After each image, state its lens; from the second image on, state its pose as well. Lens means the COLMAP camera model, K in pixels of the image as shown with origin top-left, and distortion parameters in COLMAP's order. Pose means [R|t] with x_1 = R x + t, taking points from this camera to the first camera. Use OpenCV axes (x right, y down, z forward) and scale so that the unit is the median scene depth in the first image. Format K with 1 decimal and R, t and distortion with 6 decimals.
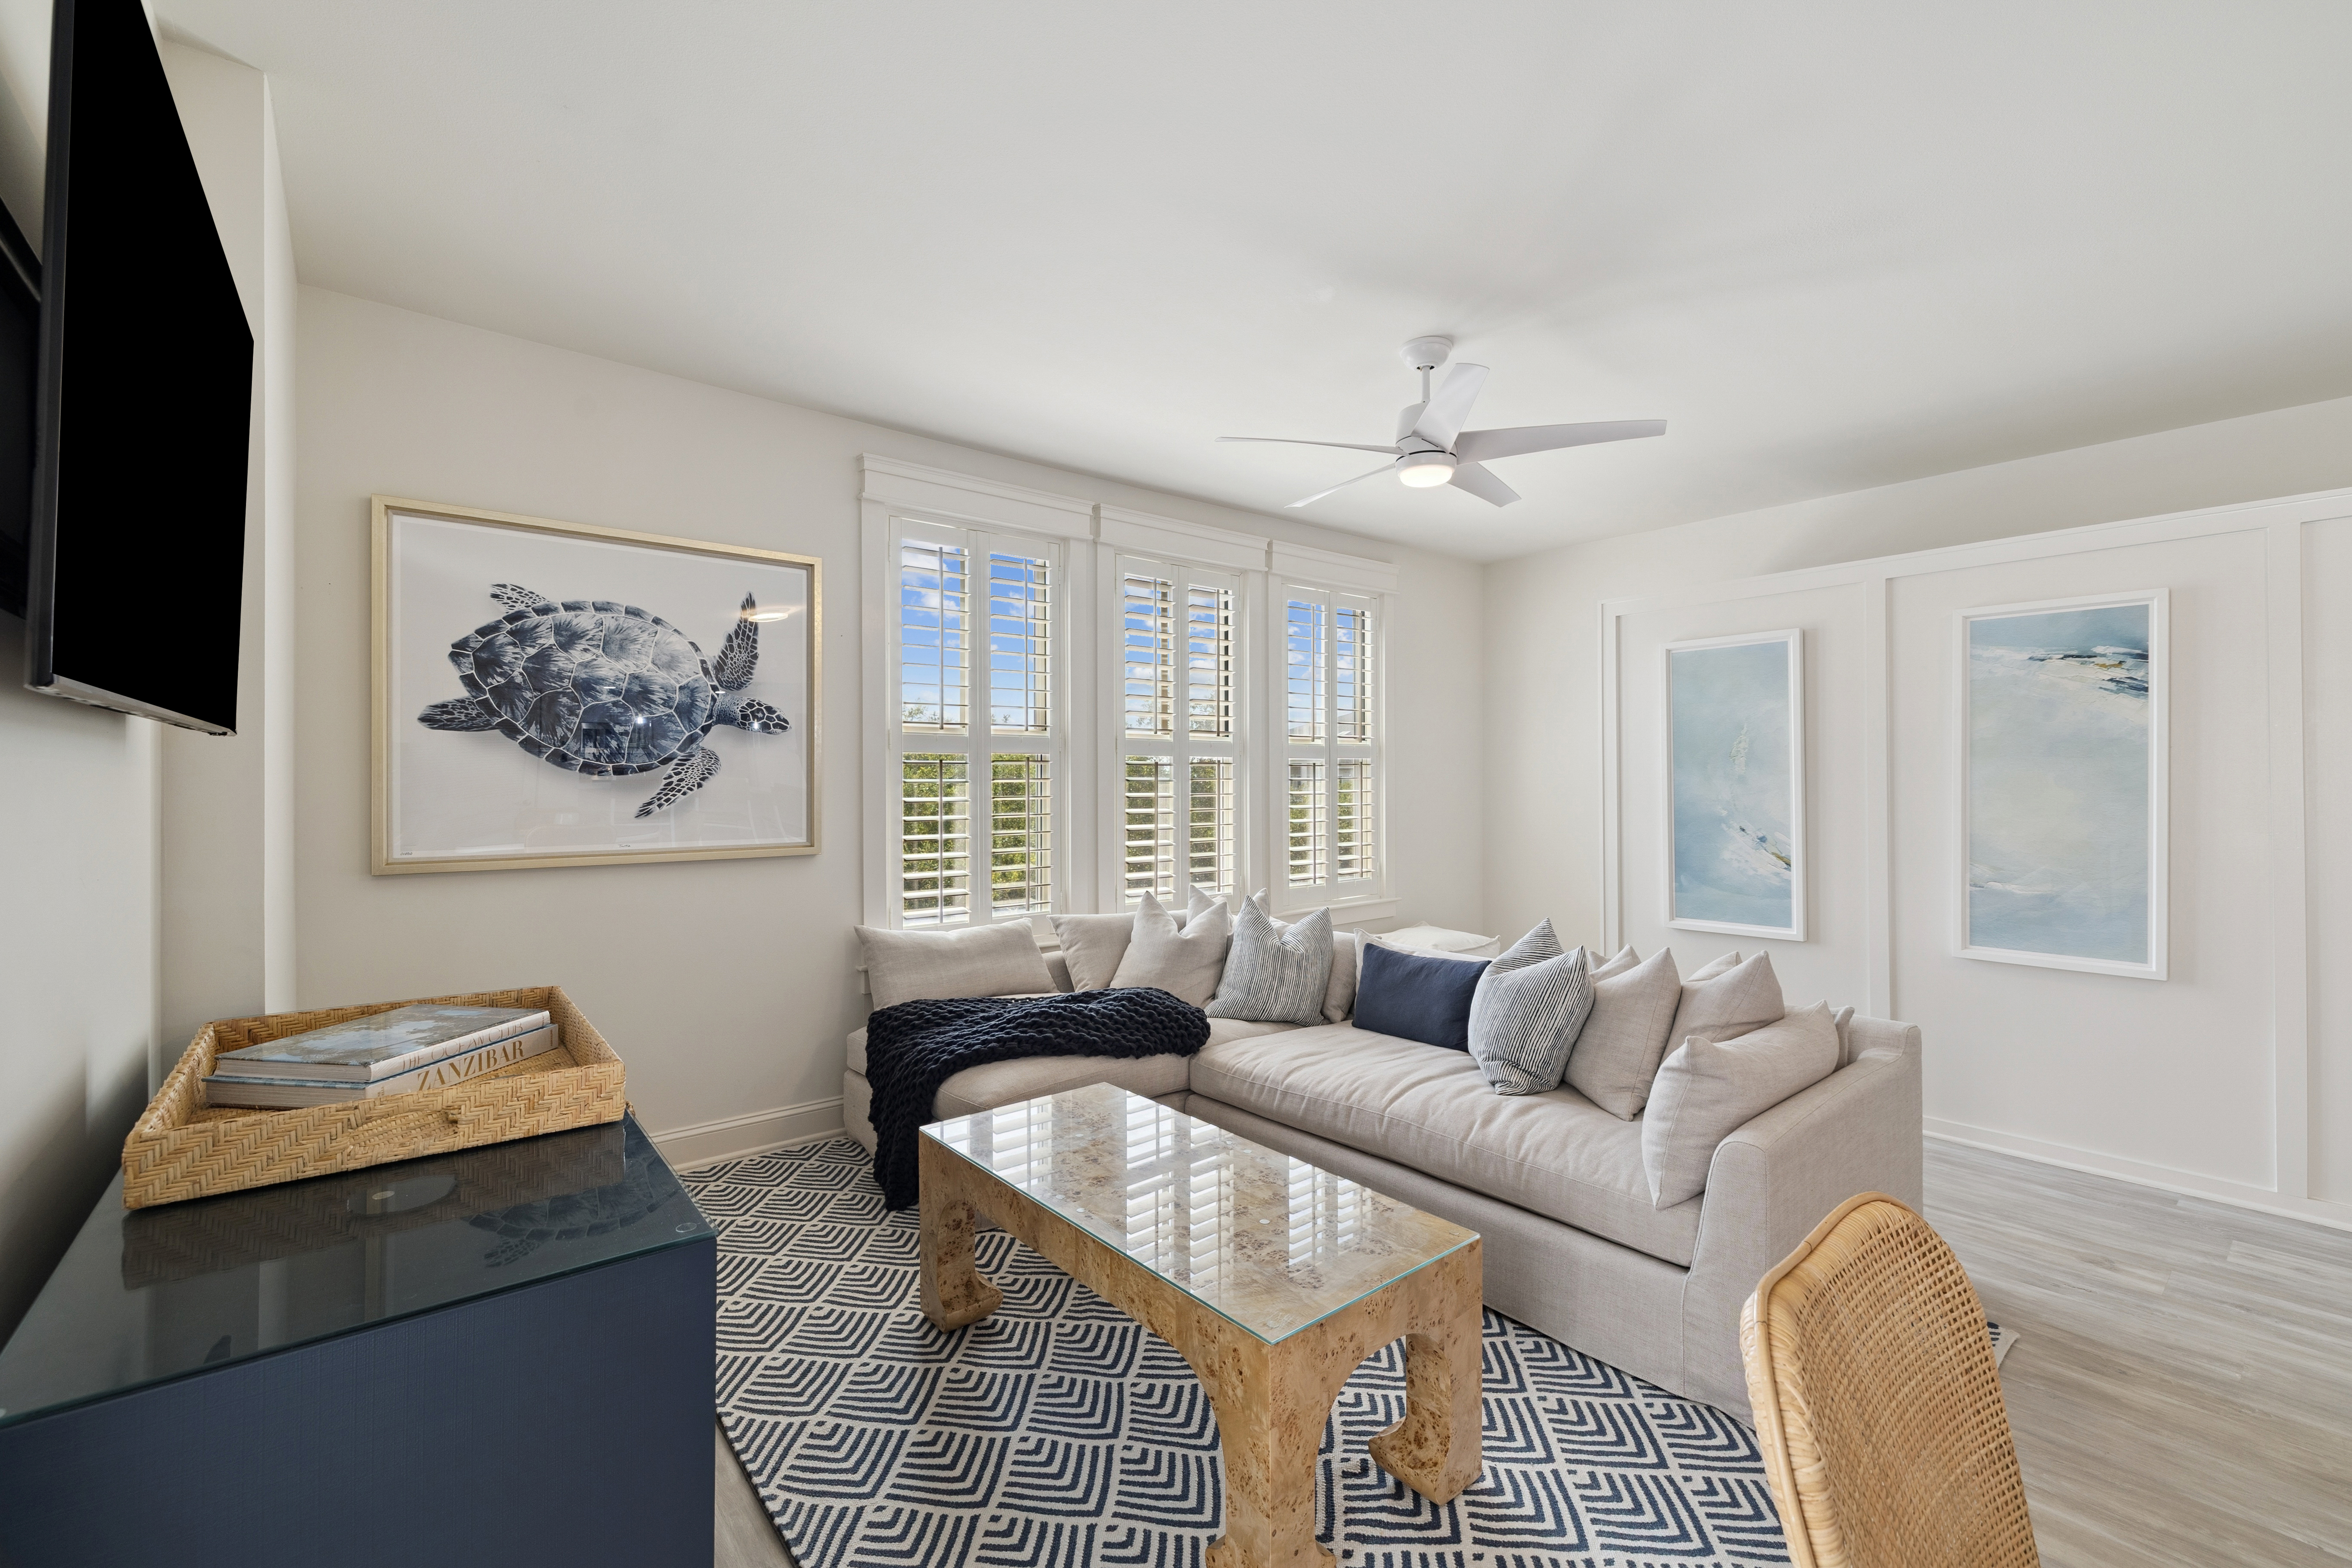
lens RADIAL K [[982.1, 0, 1172.5], [0, 982.1, 782.6], [0, 0, 1]] dist [-0.002960, 0.000321]
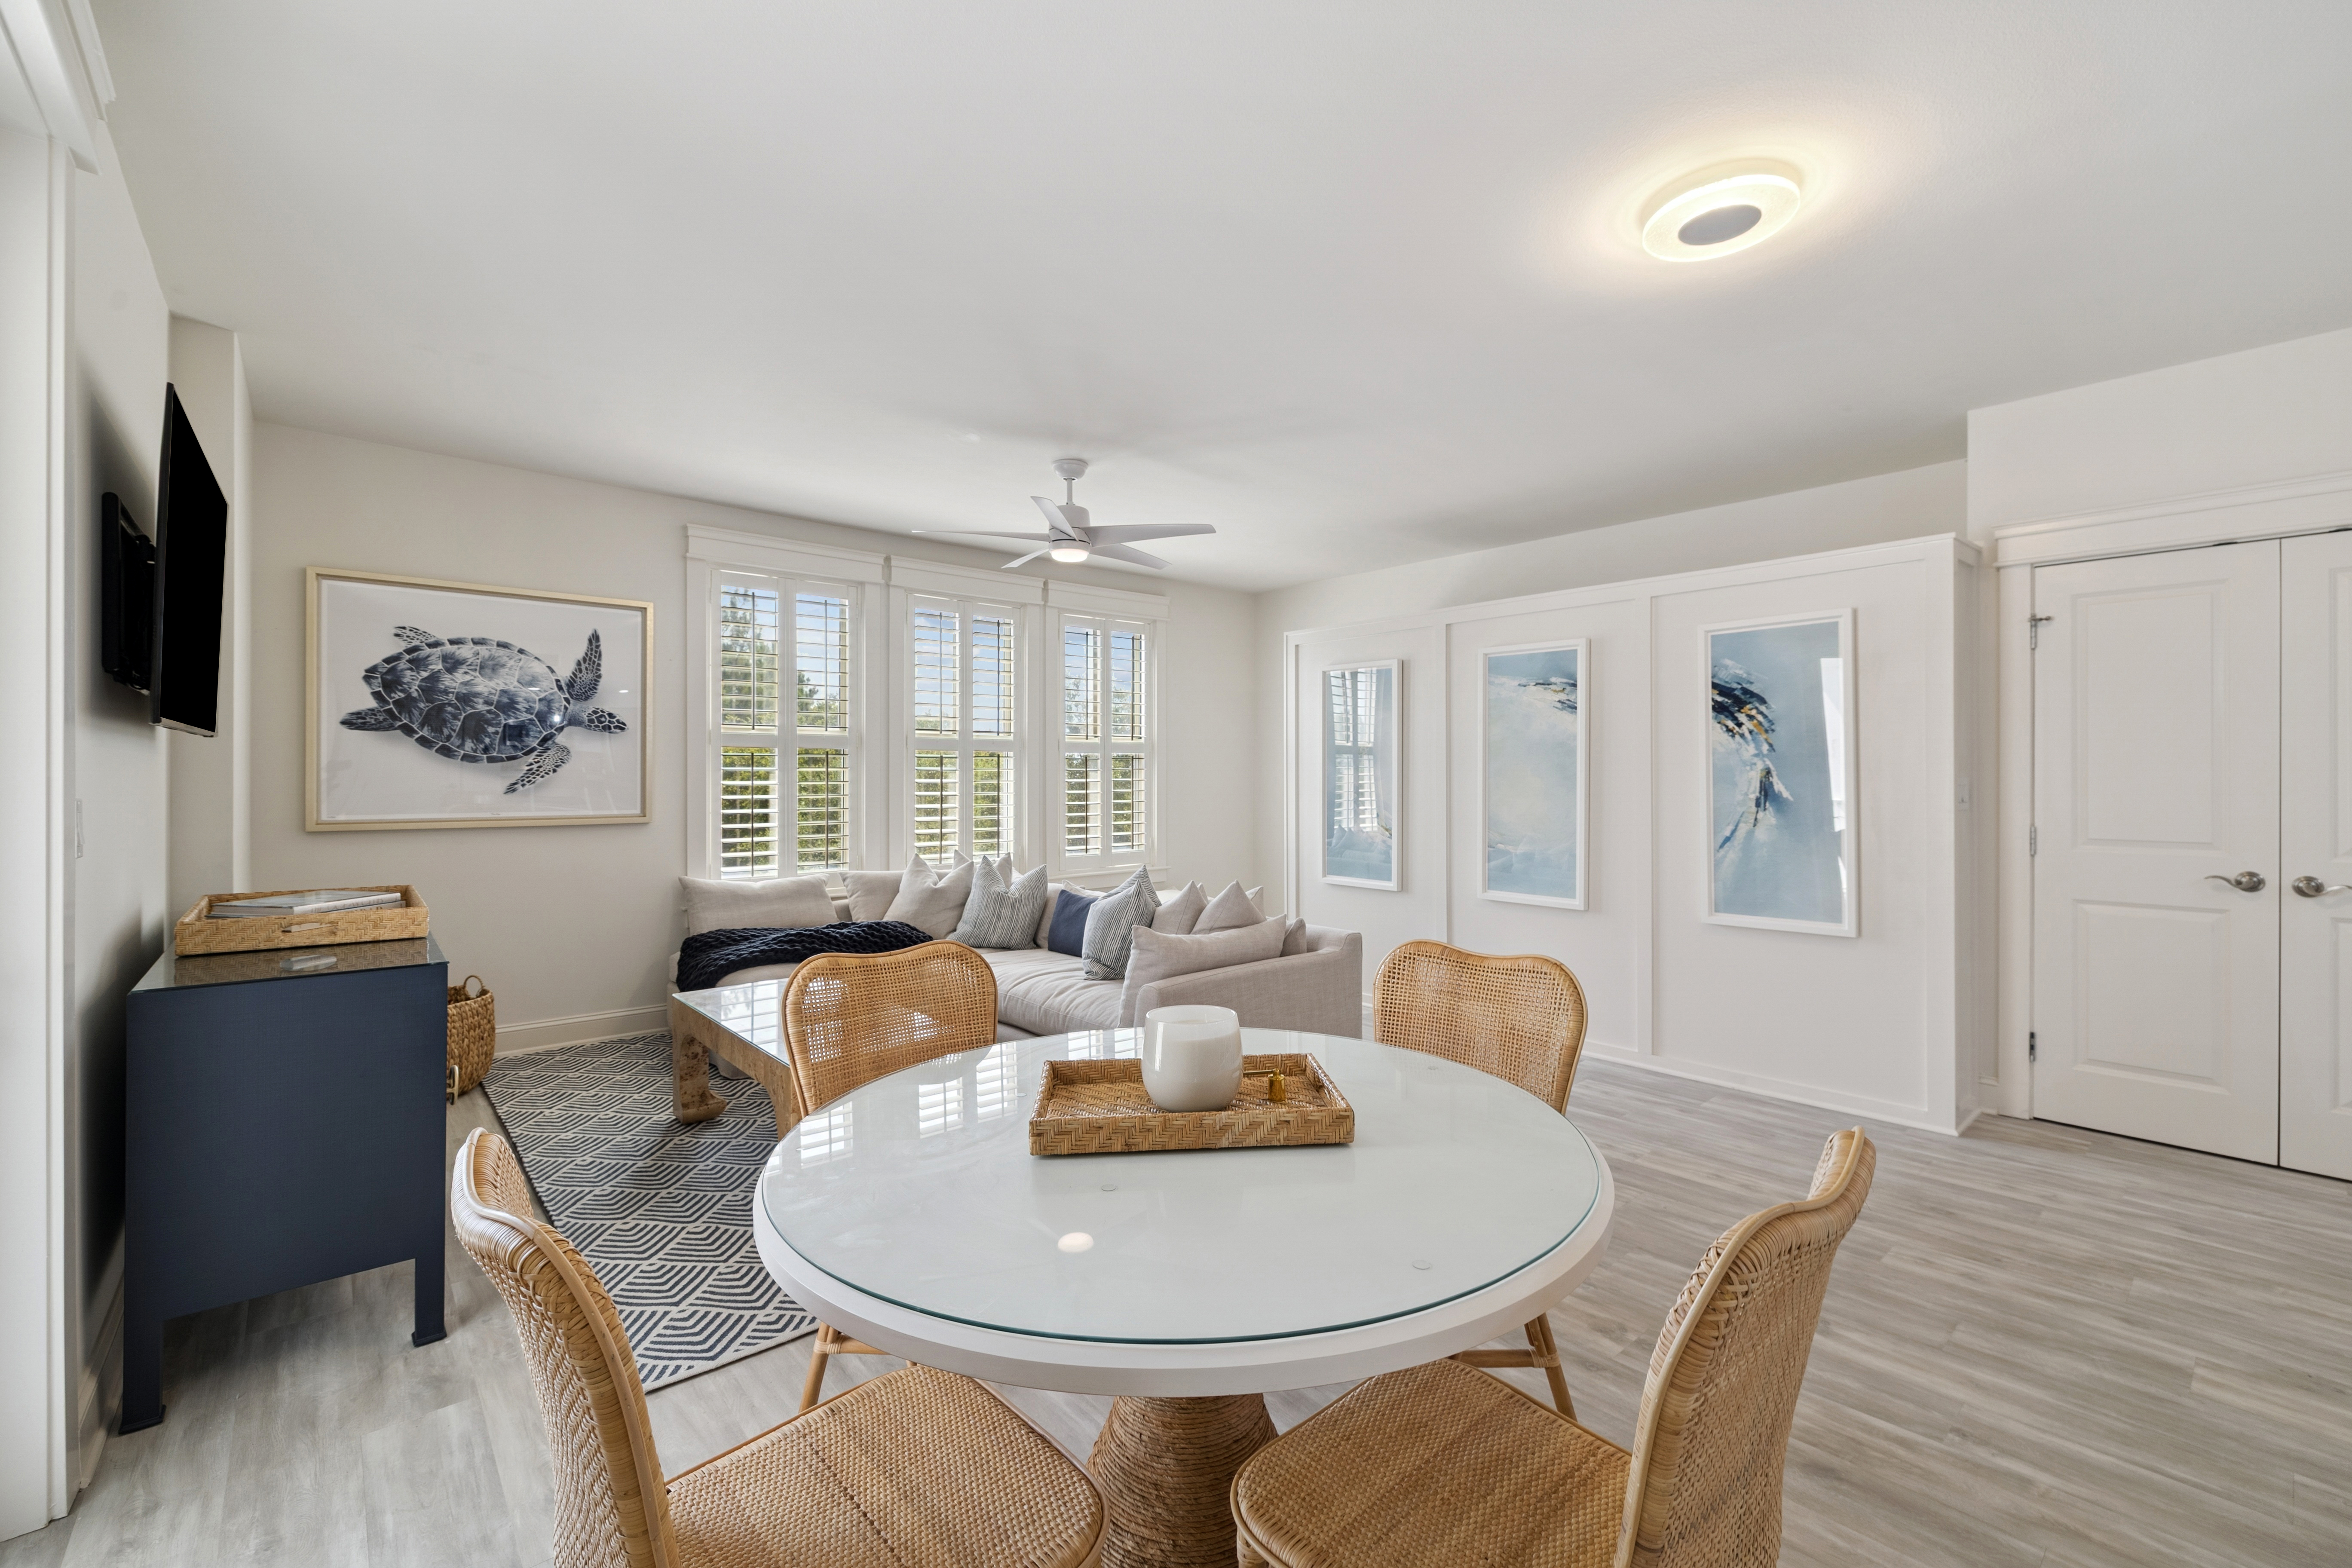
lens RADIAL K [[982.1, 0, 1181.1], [0, 982.1, 778.7], [0, 0, 1]] dist [-0.002960, 0.000321]
pose [[0.999459, 0.004094, 0.032629, 0.364167], [-0.004159, 0.999989, 0.001926, 0.007994], [-0.032621, -0.002060, 0.999466, -0.415613]]
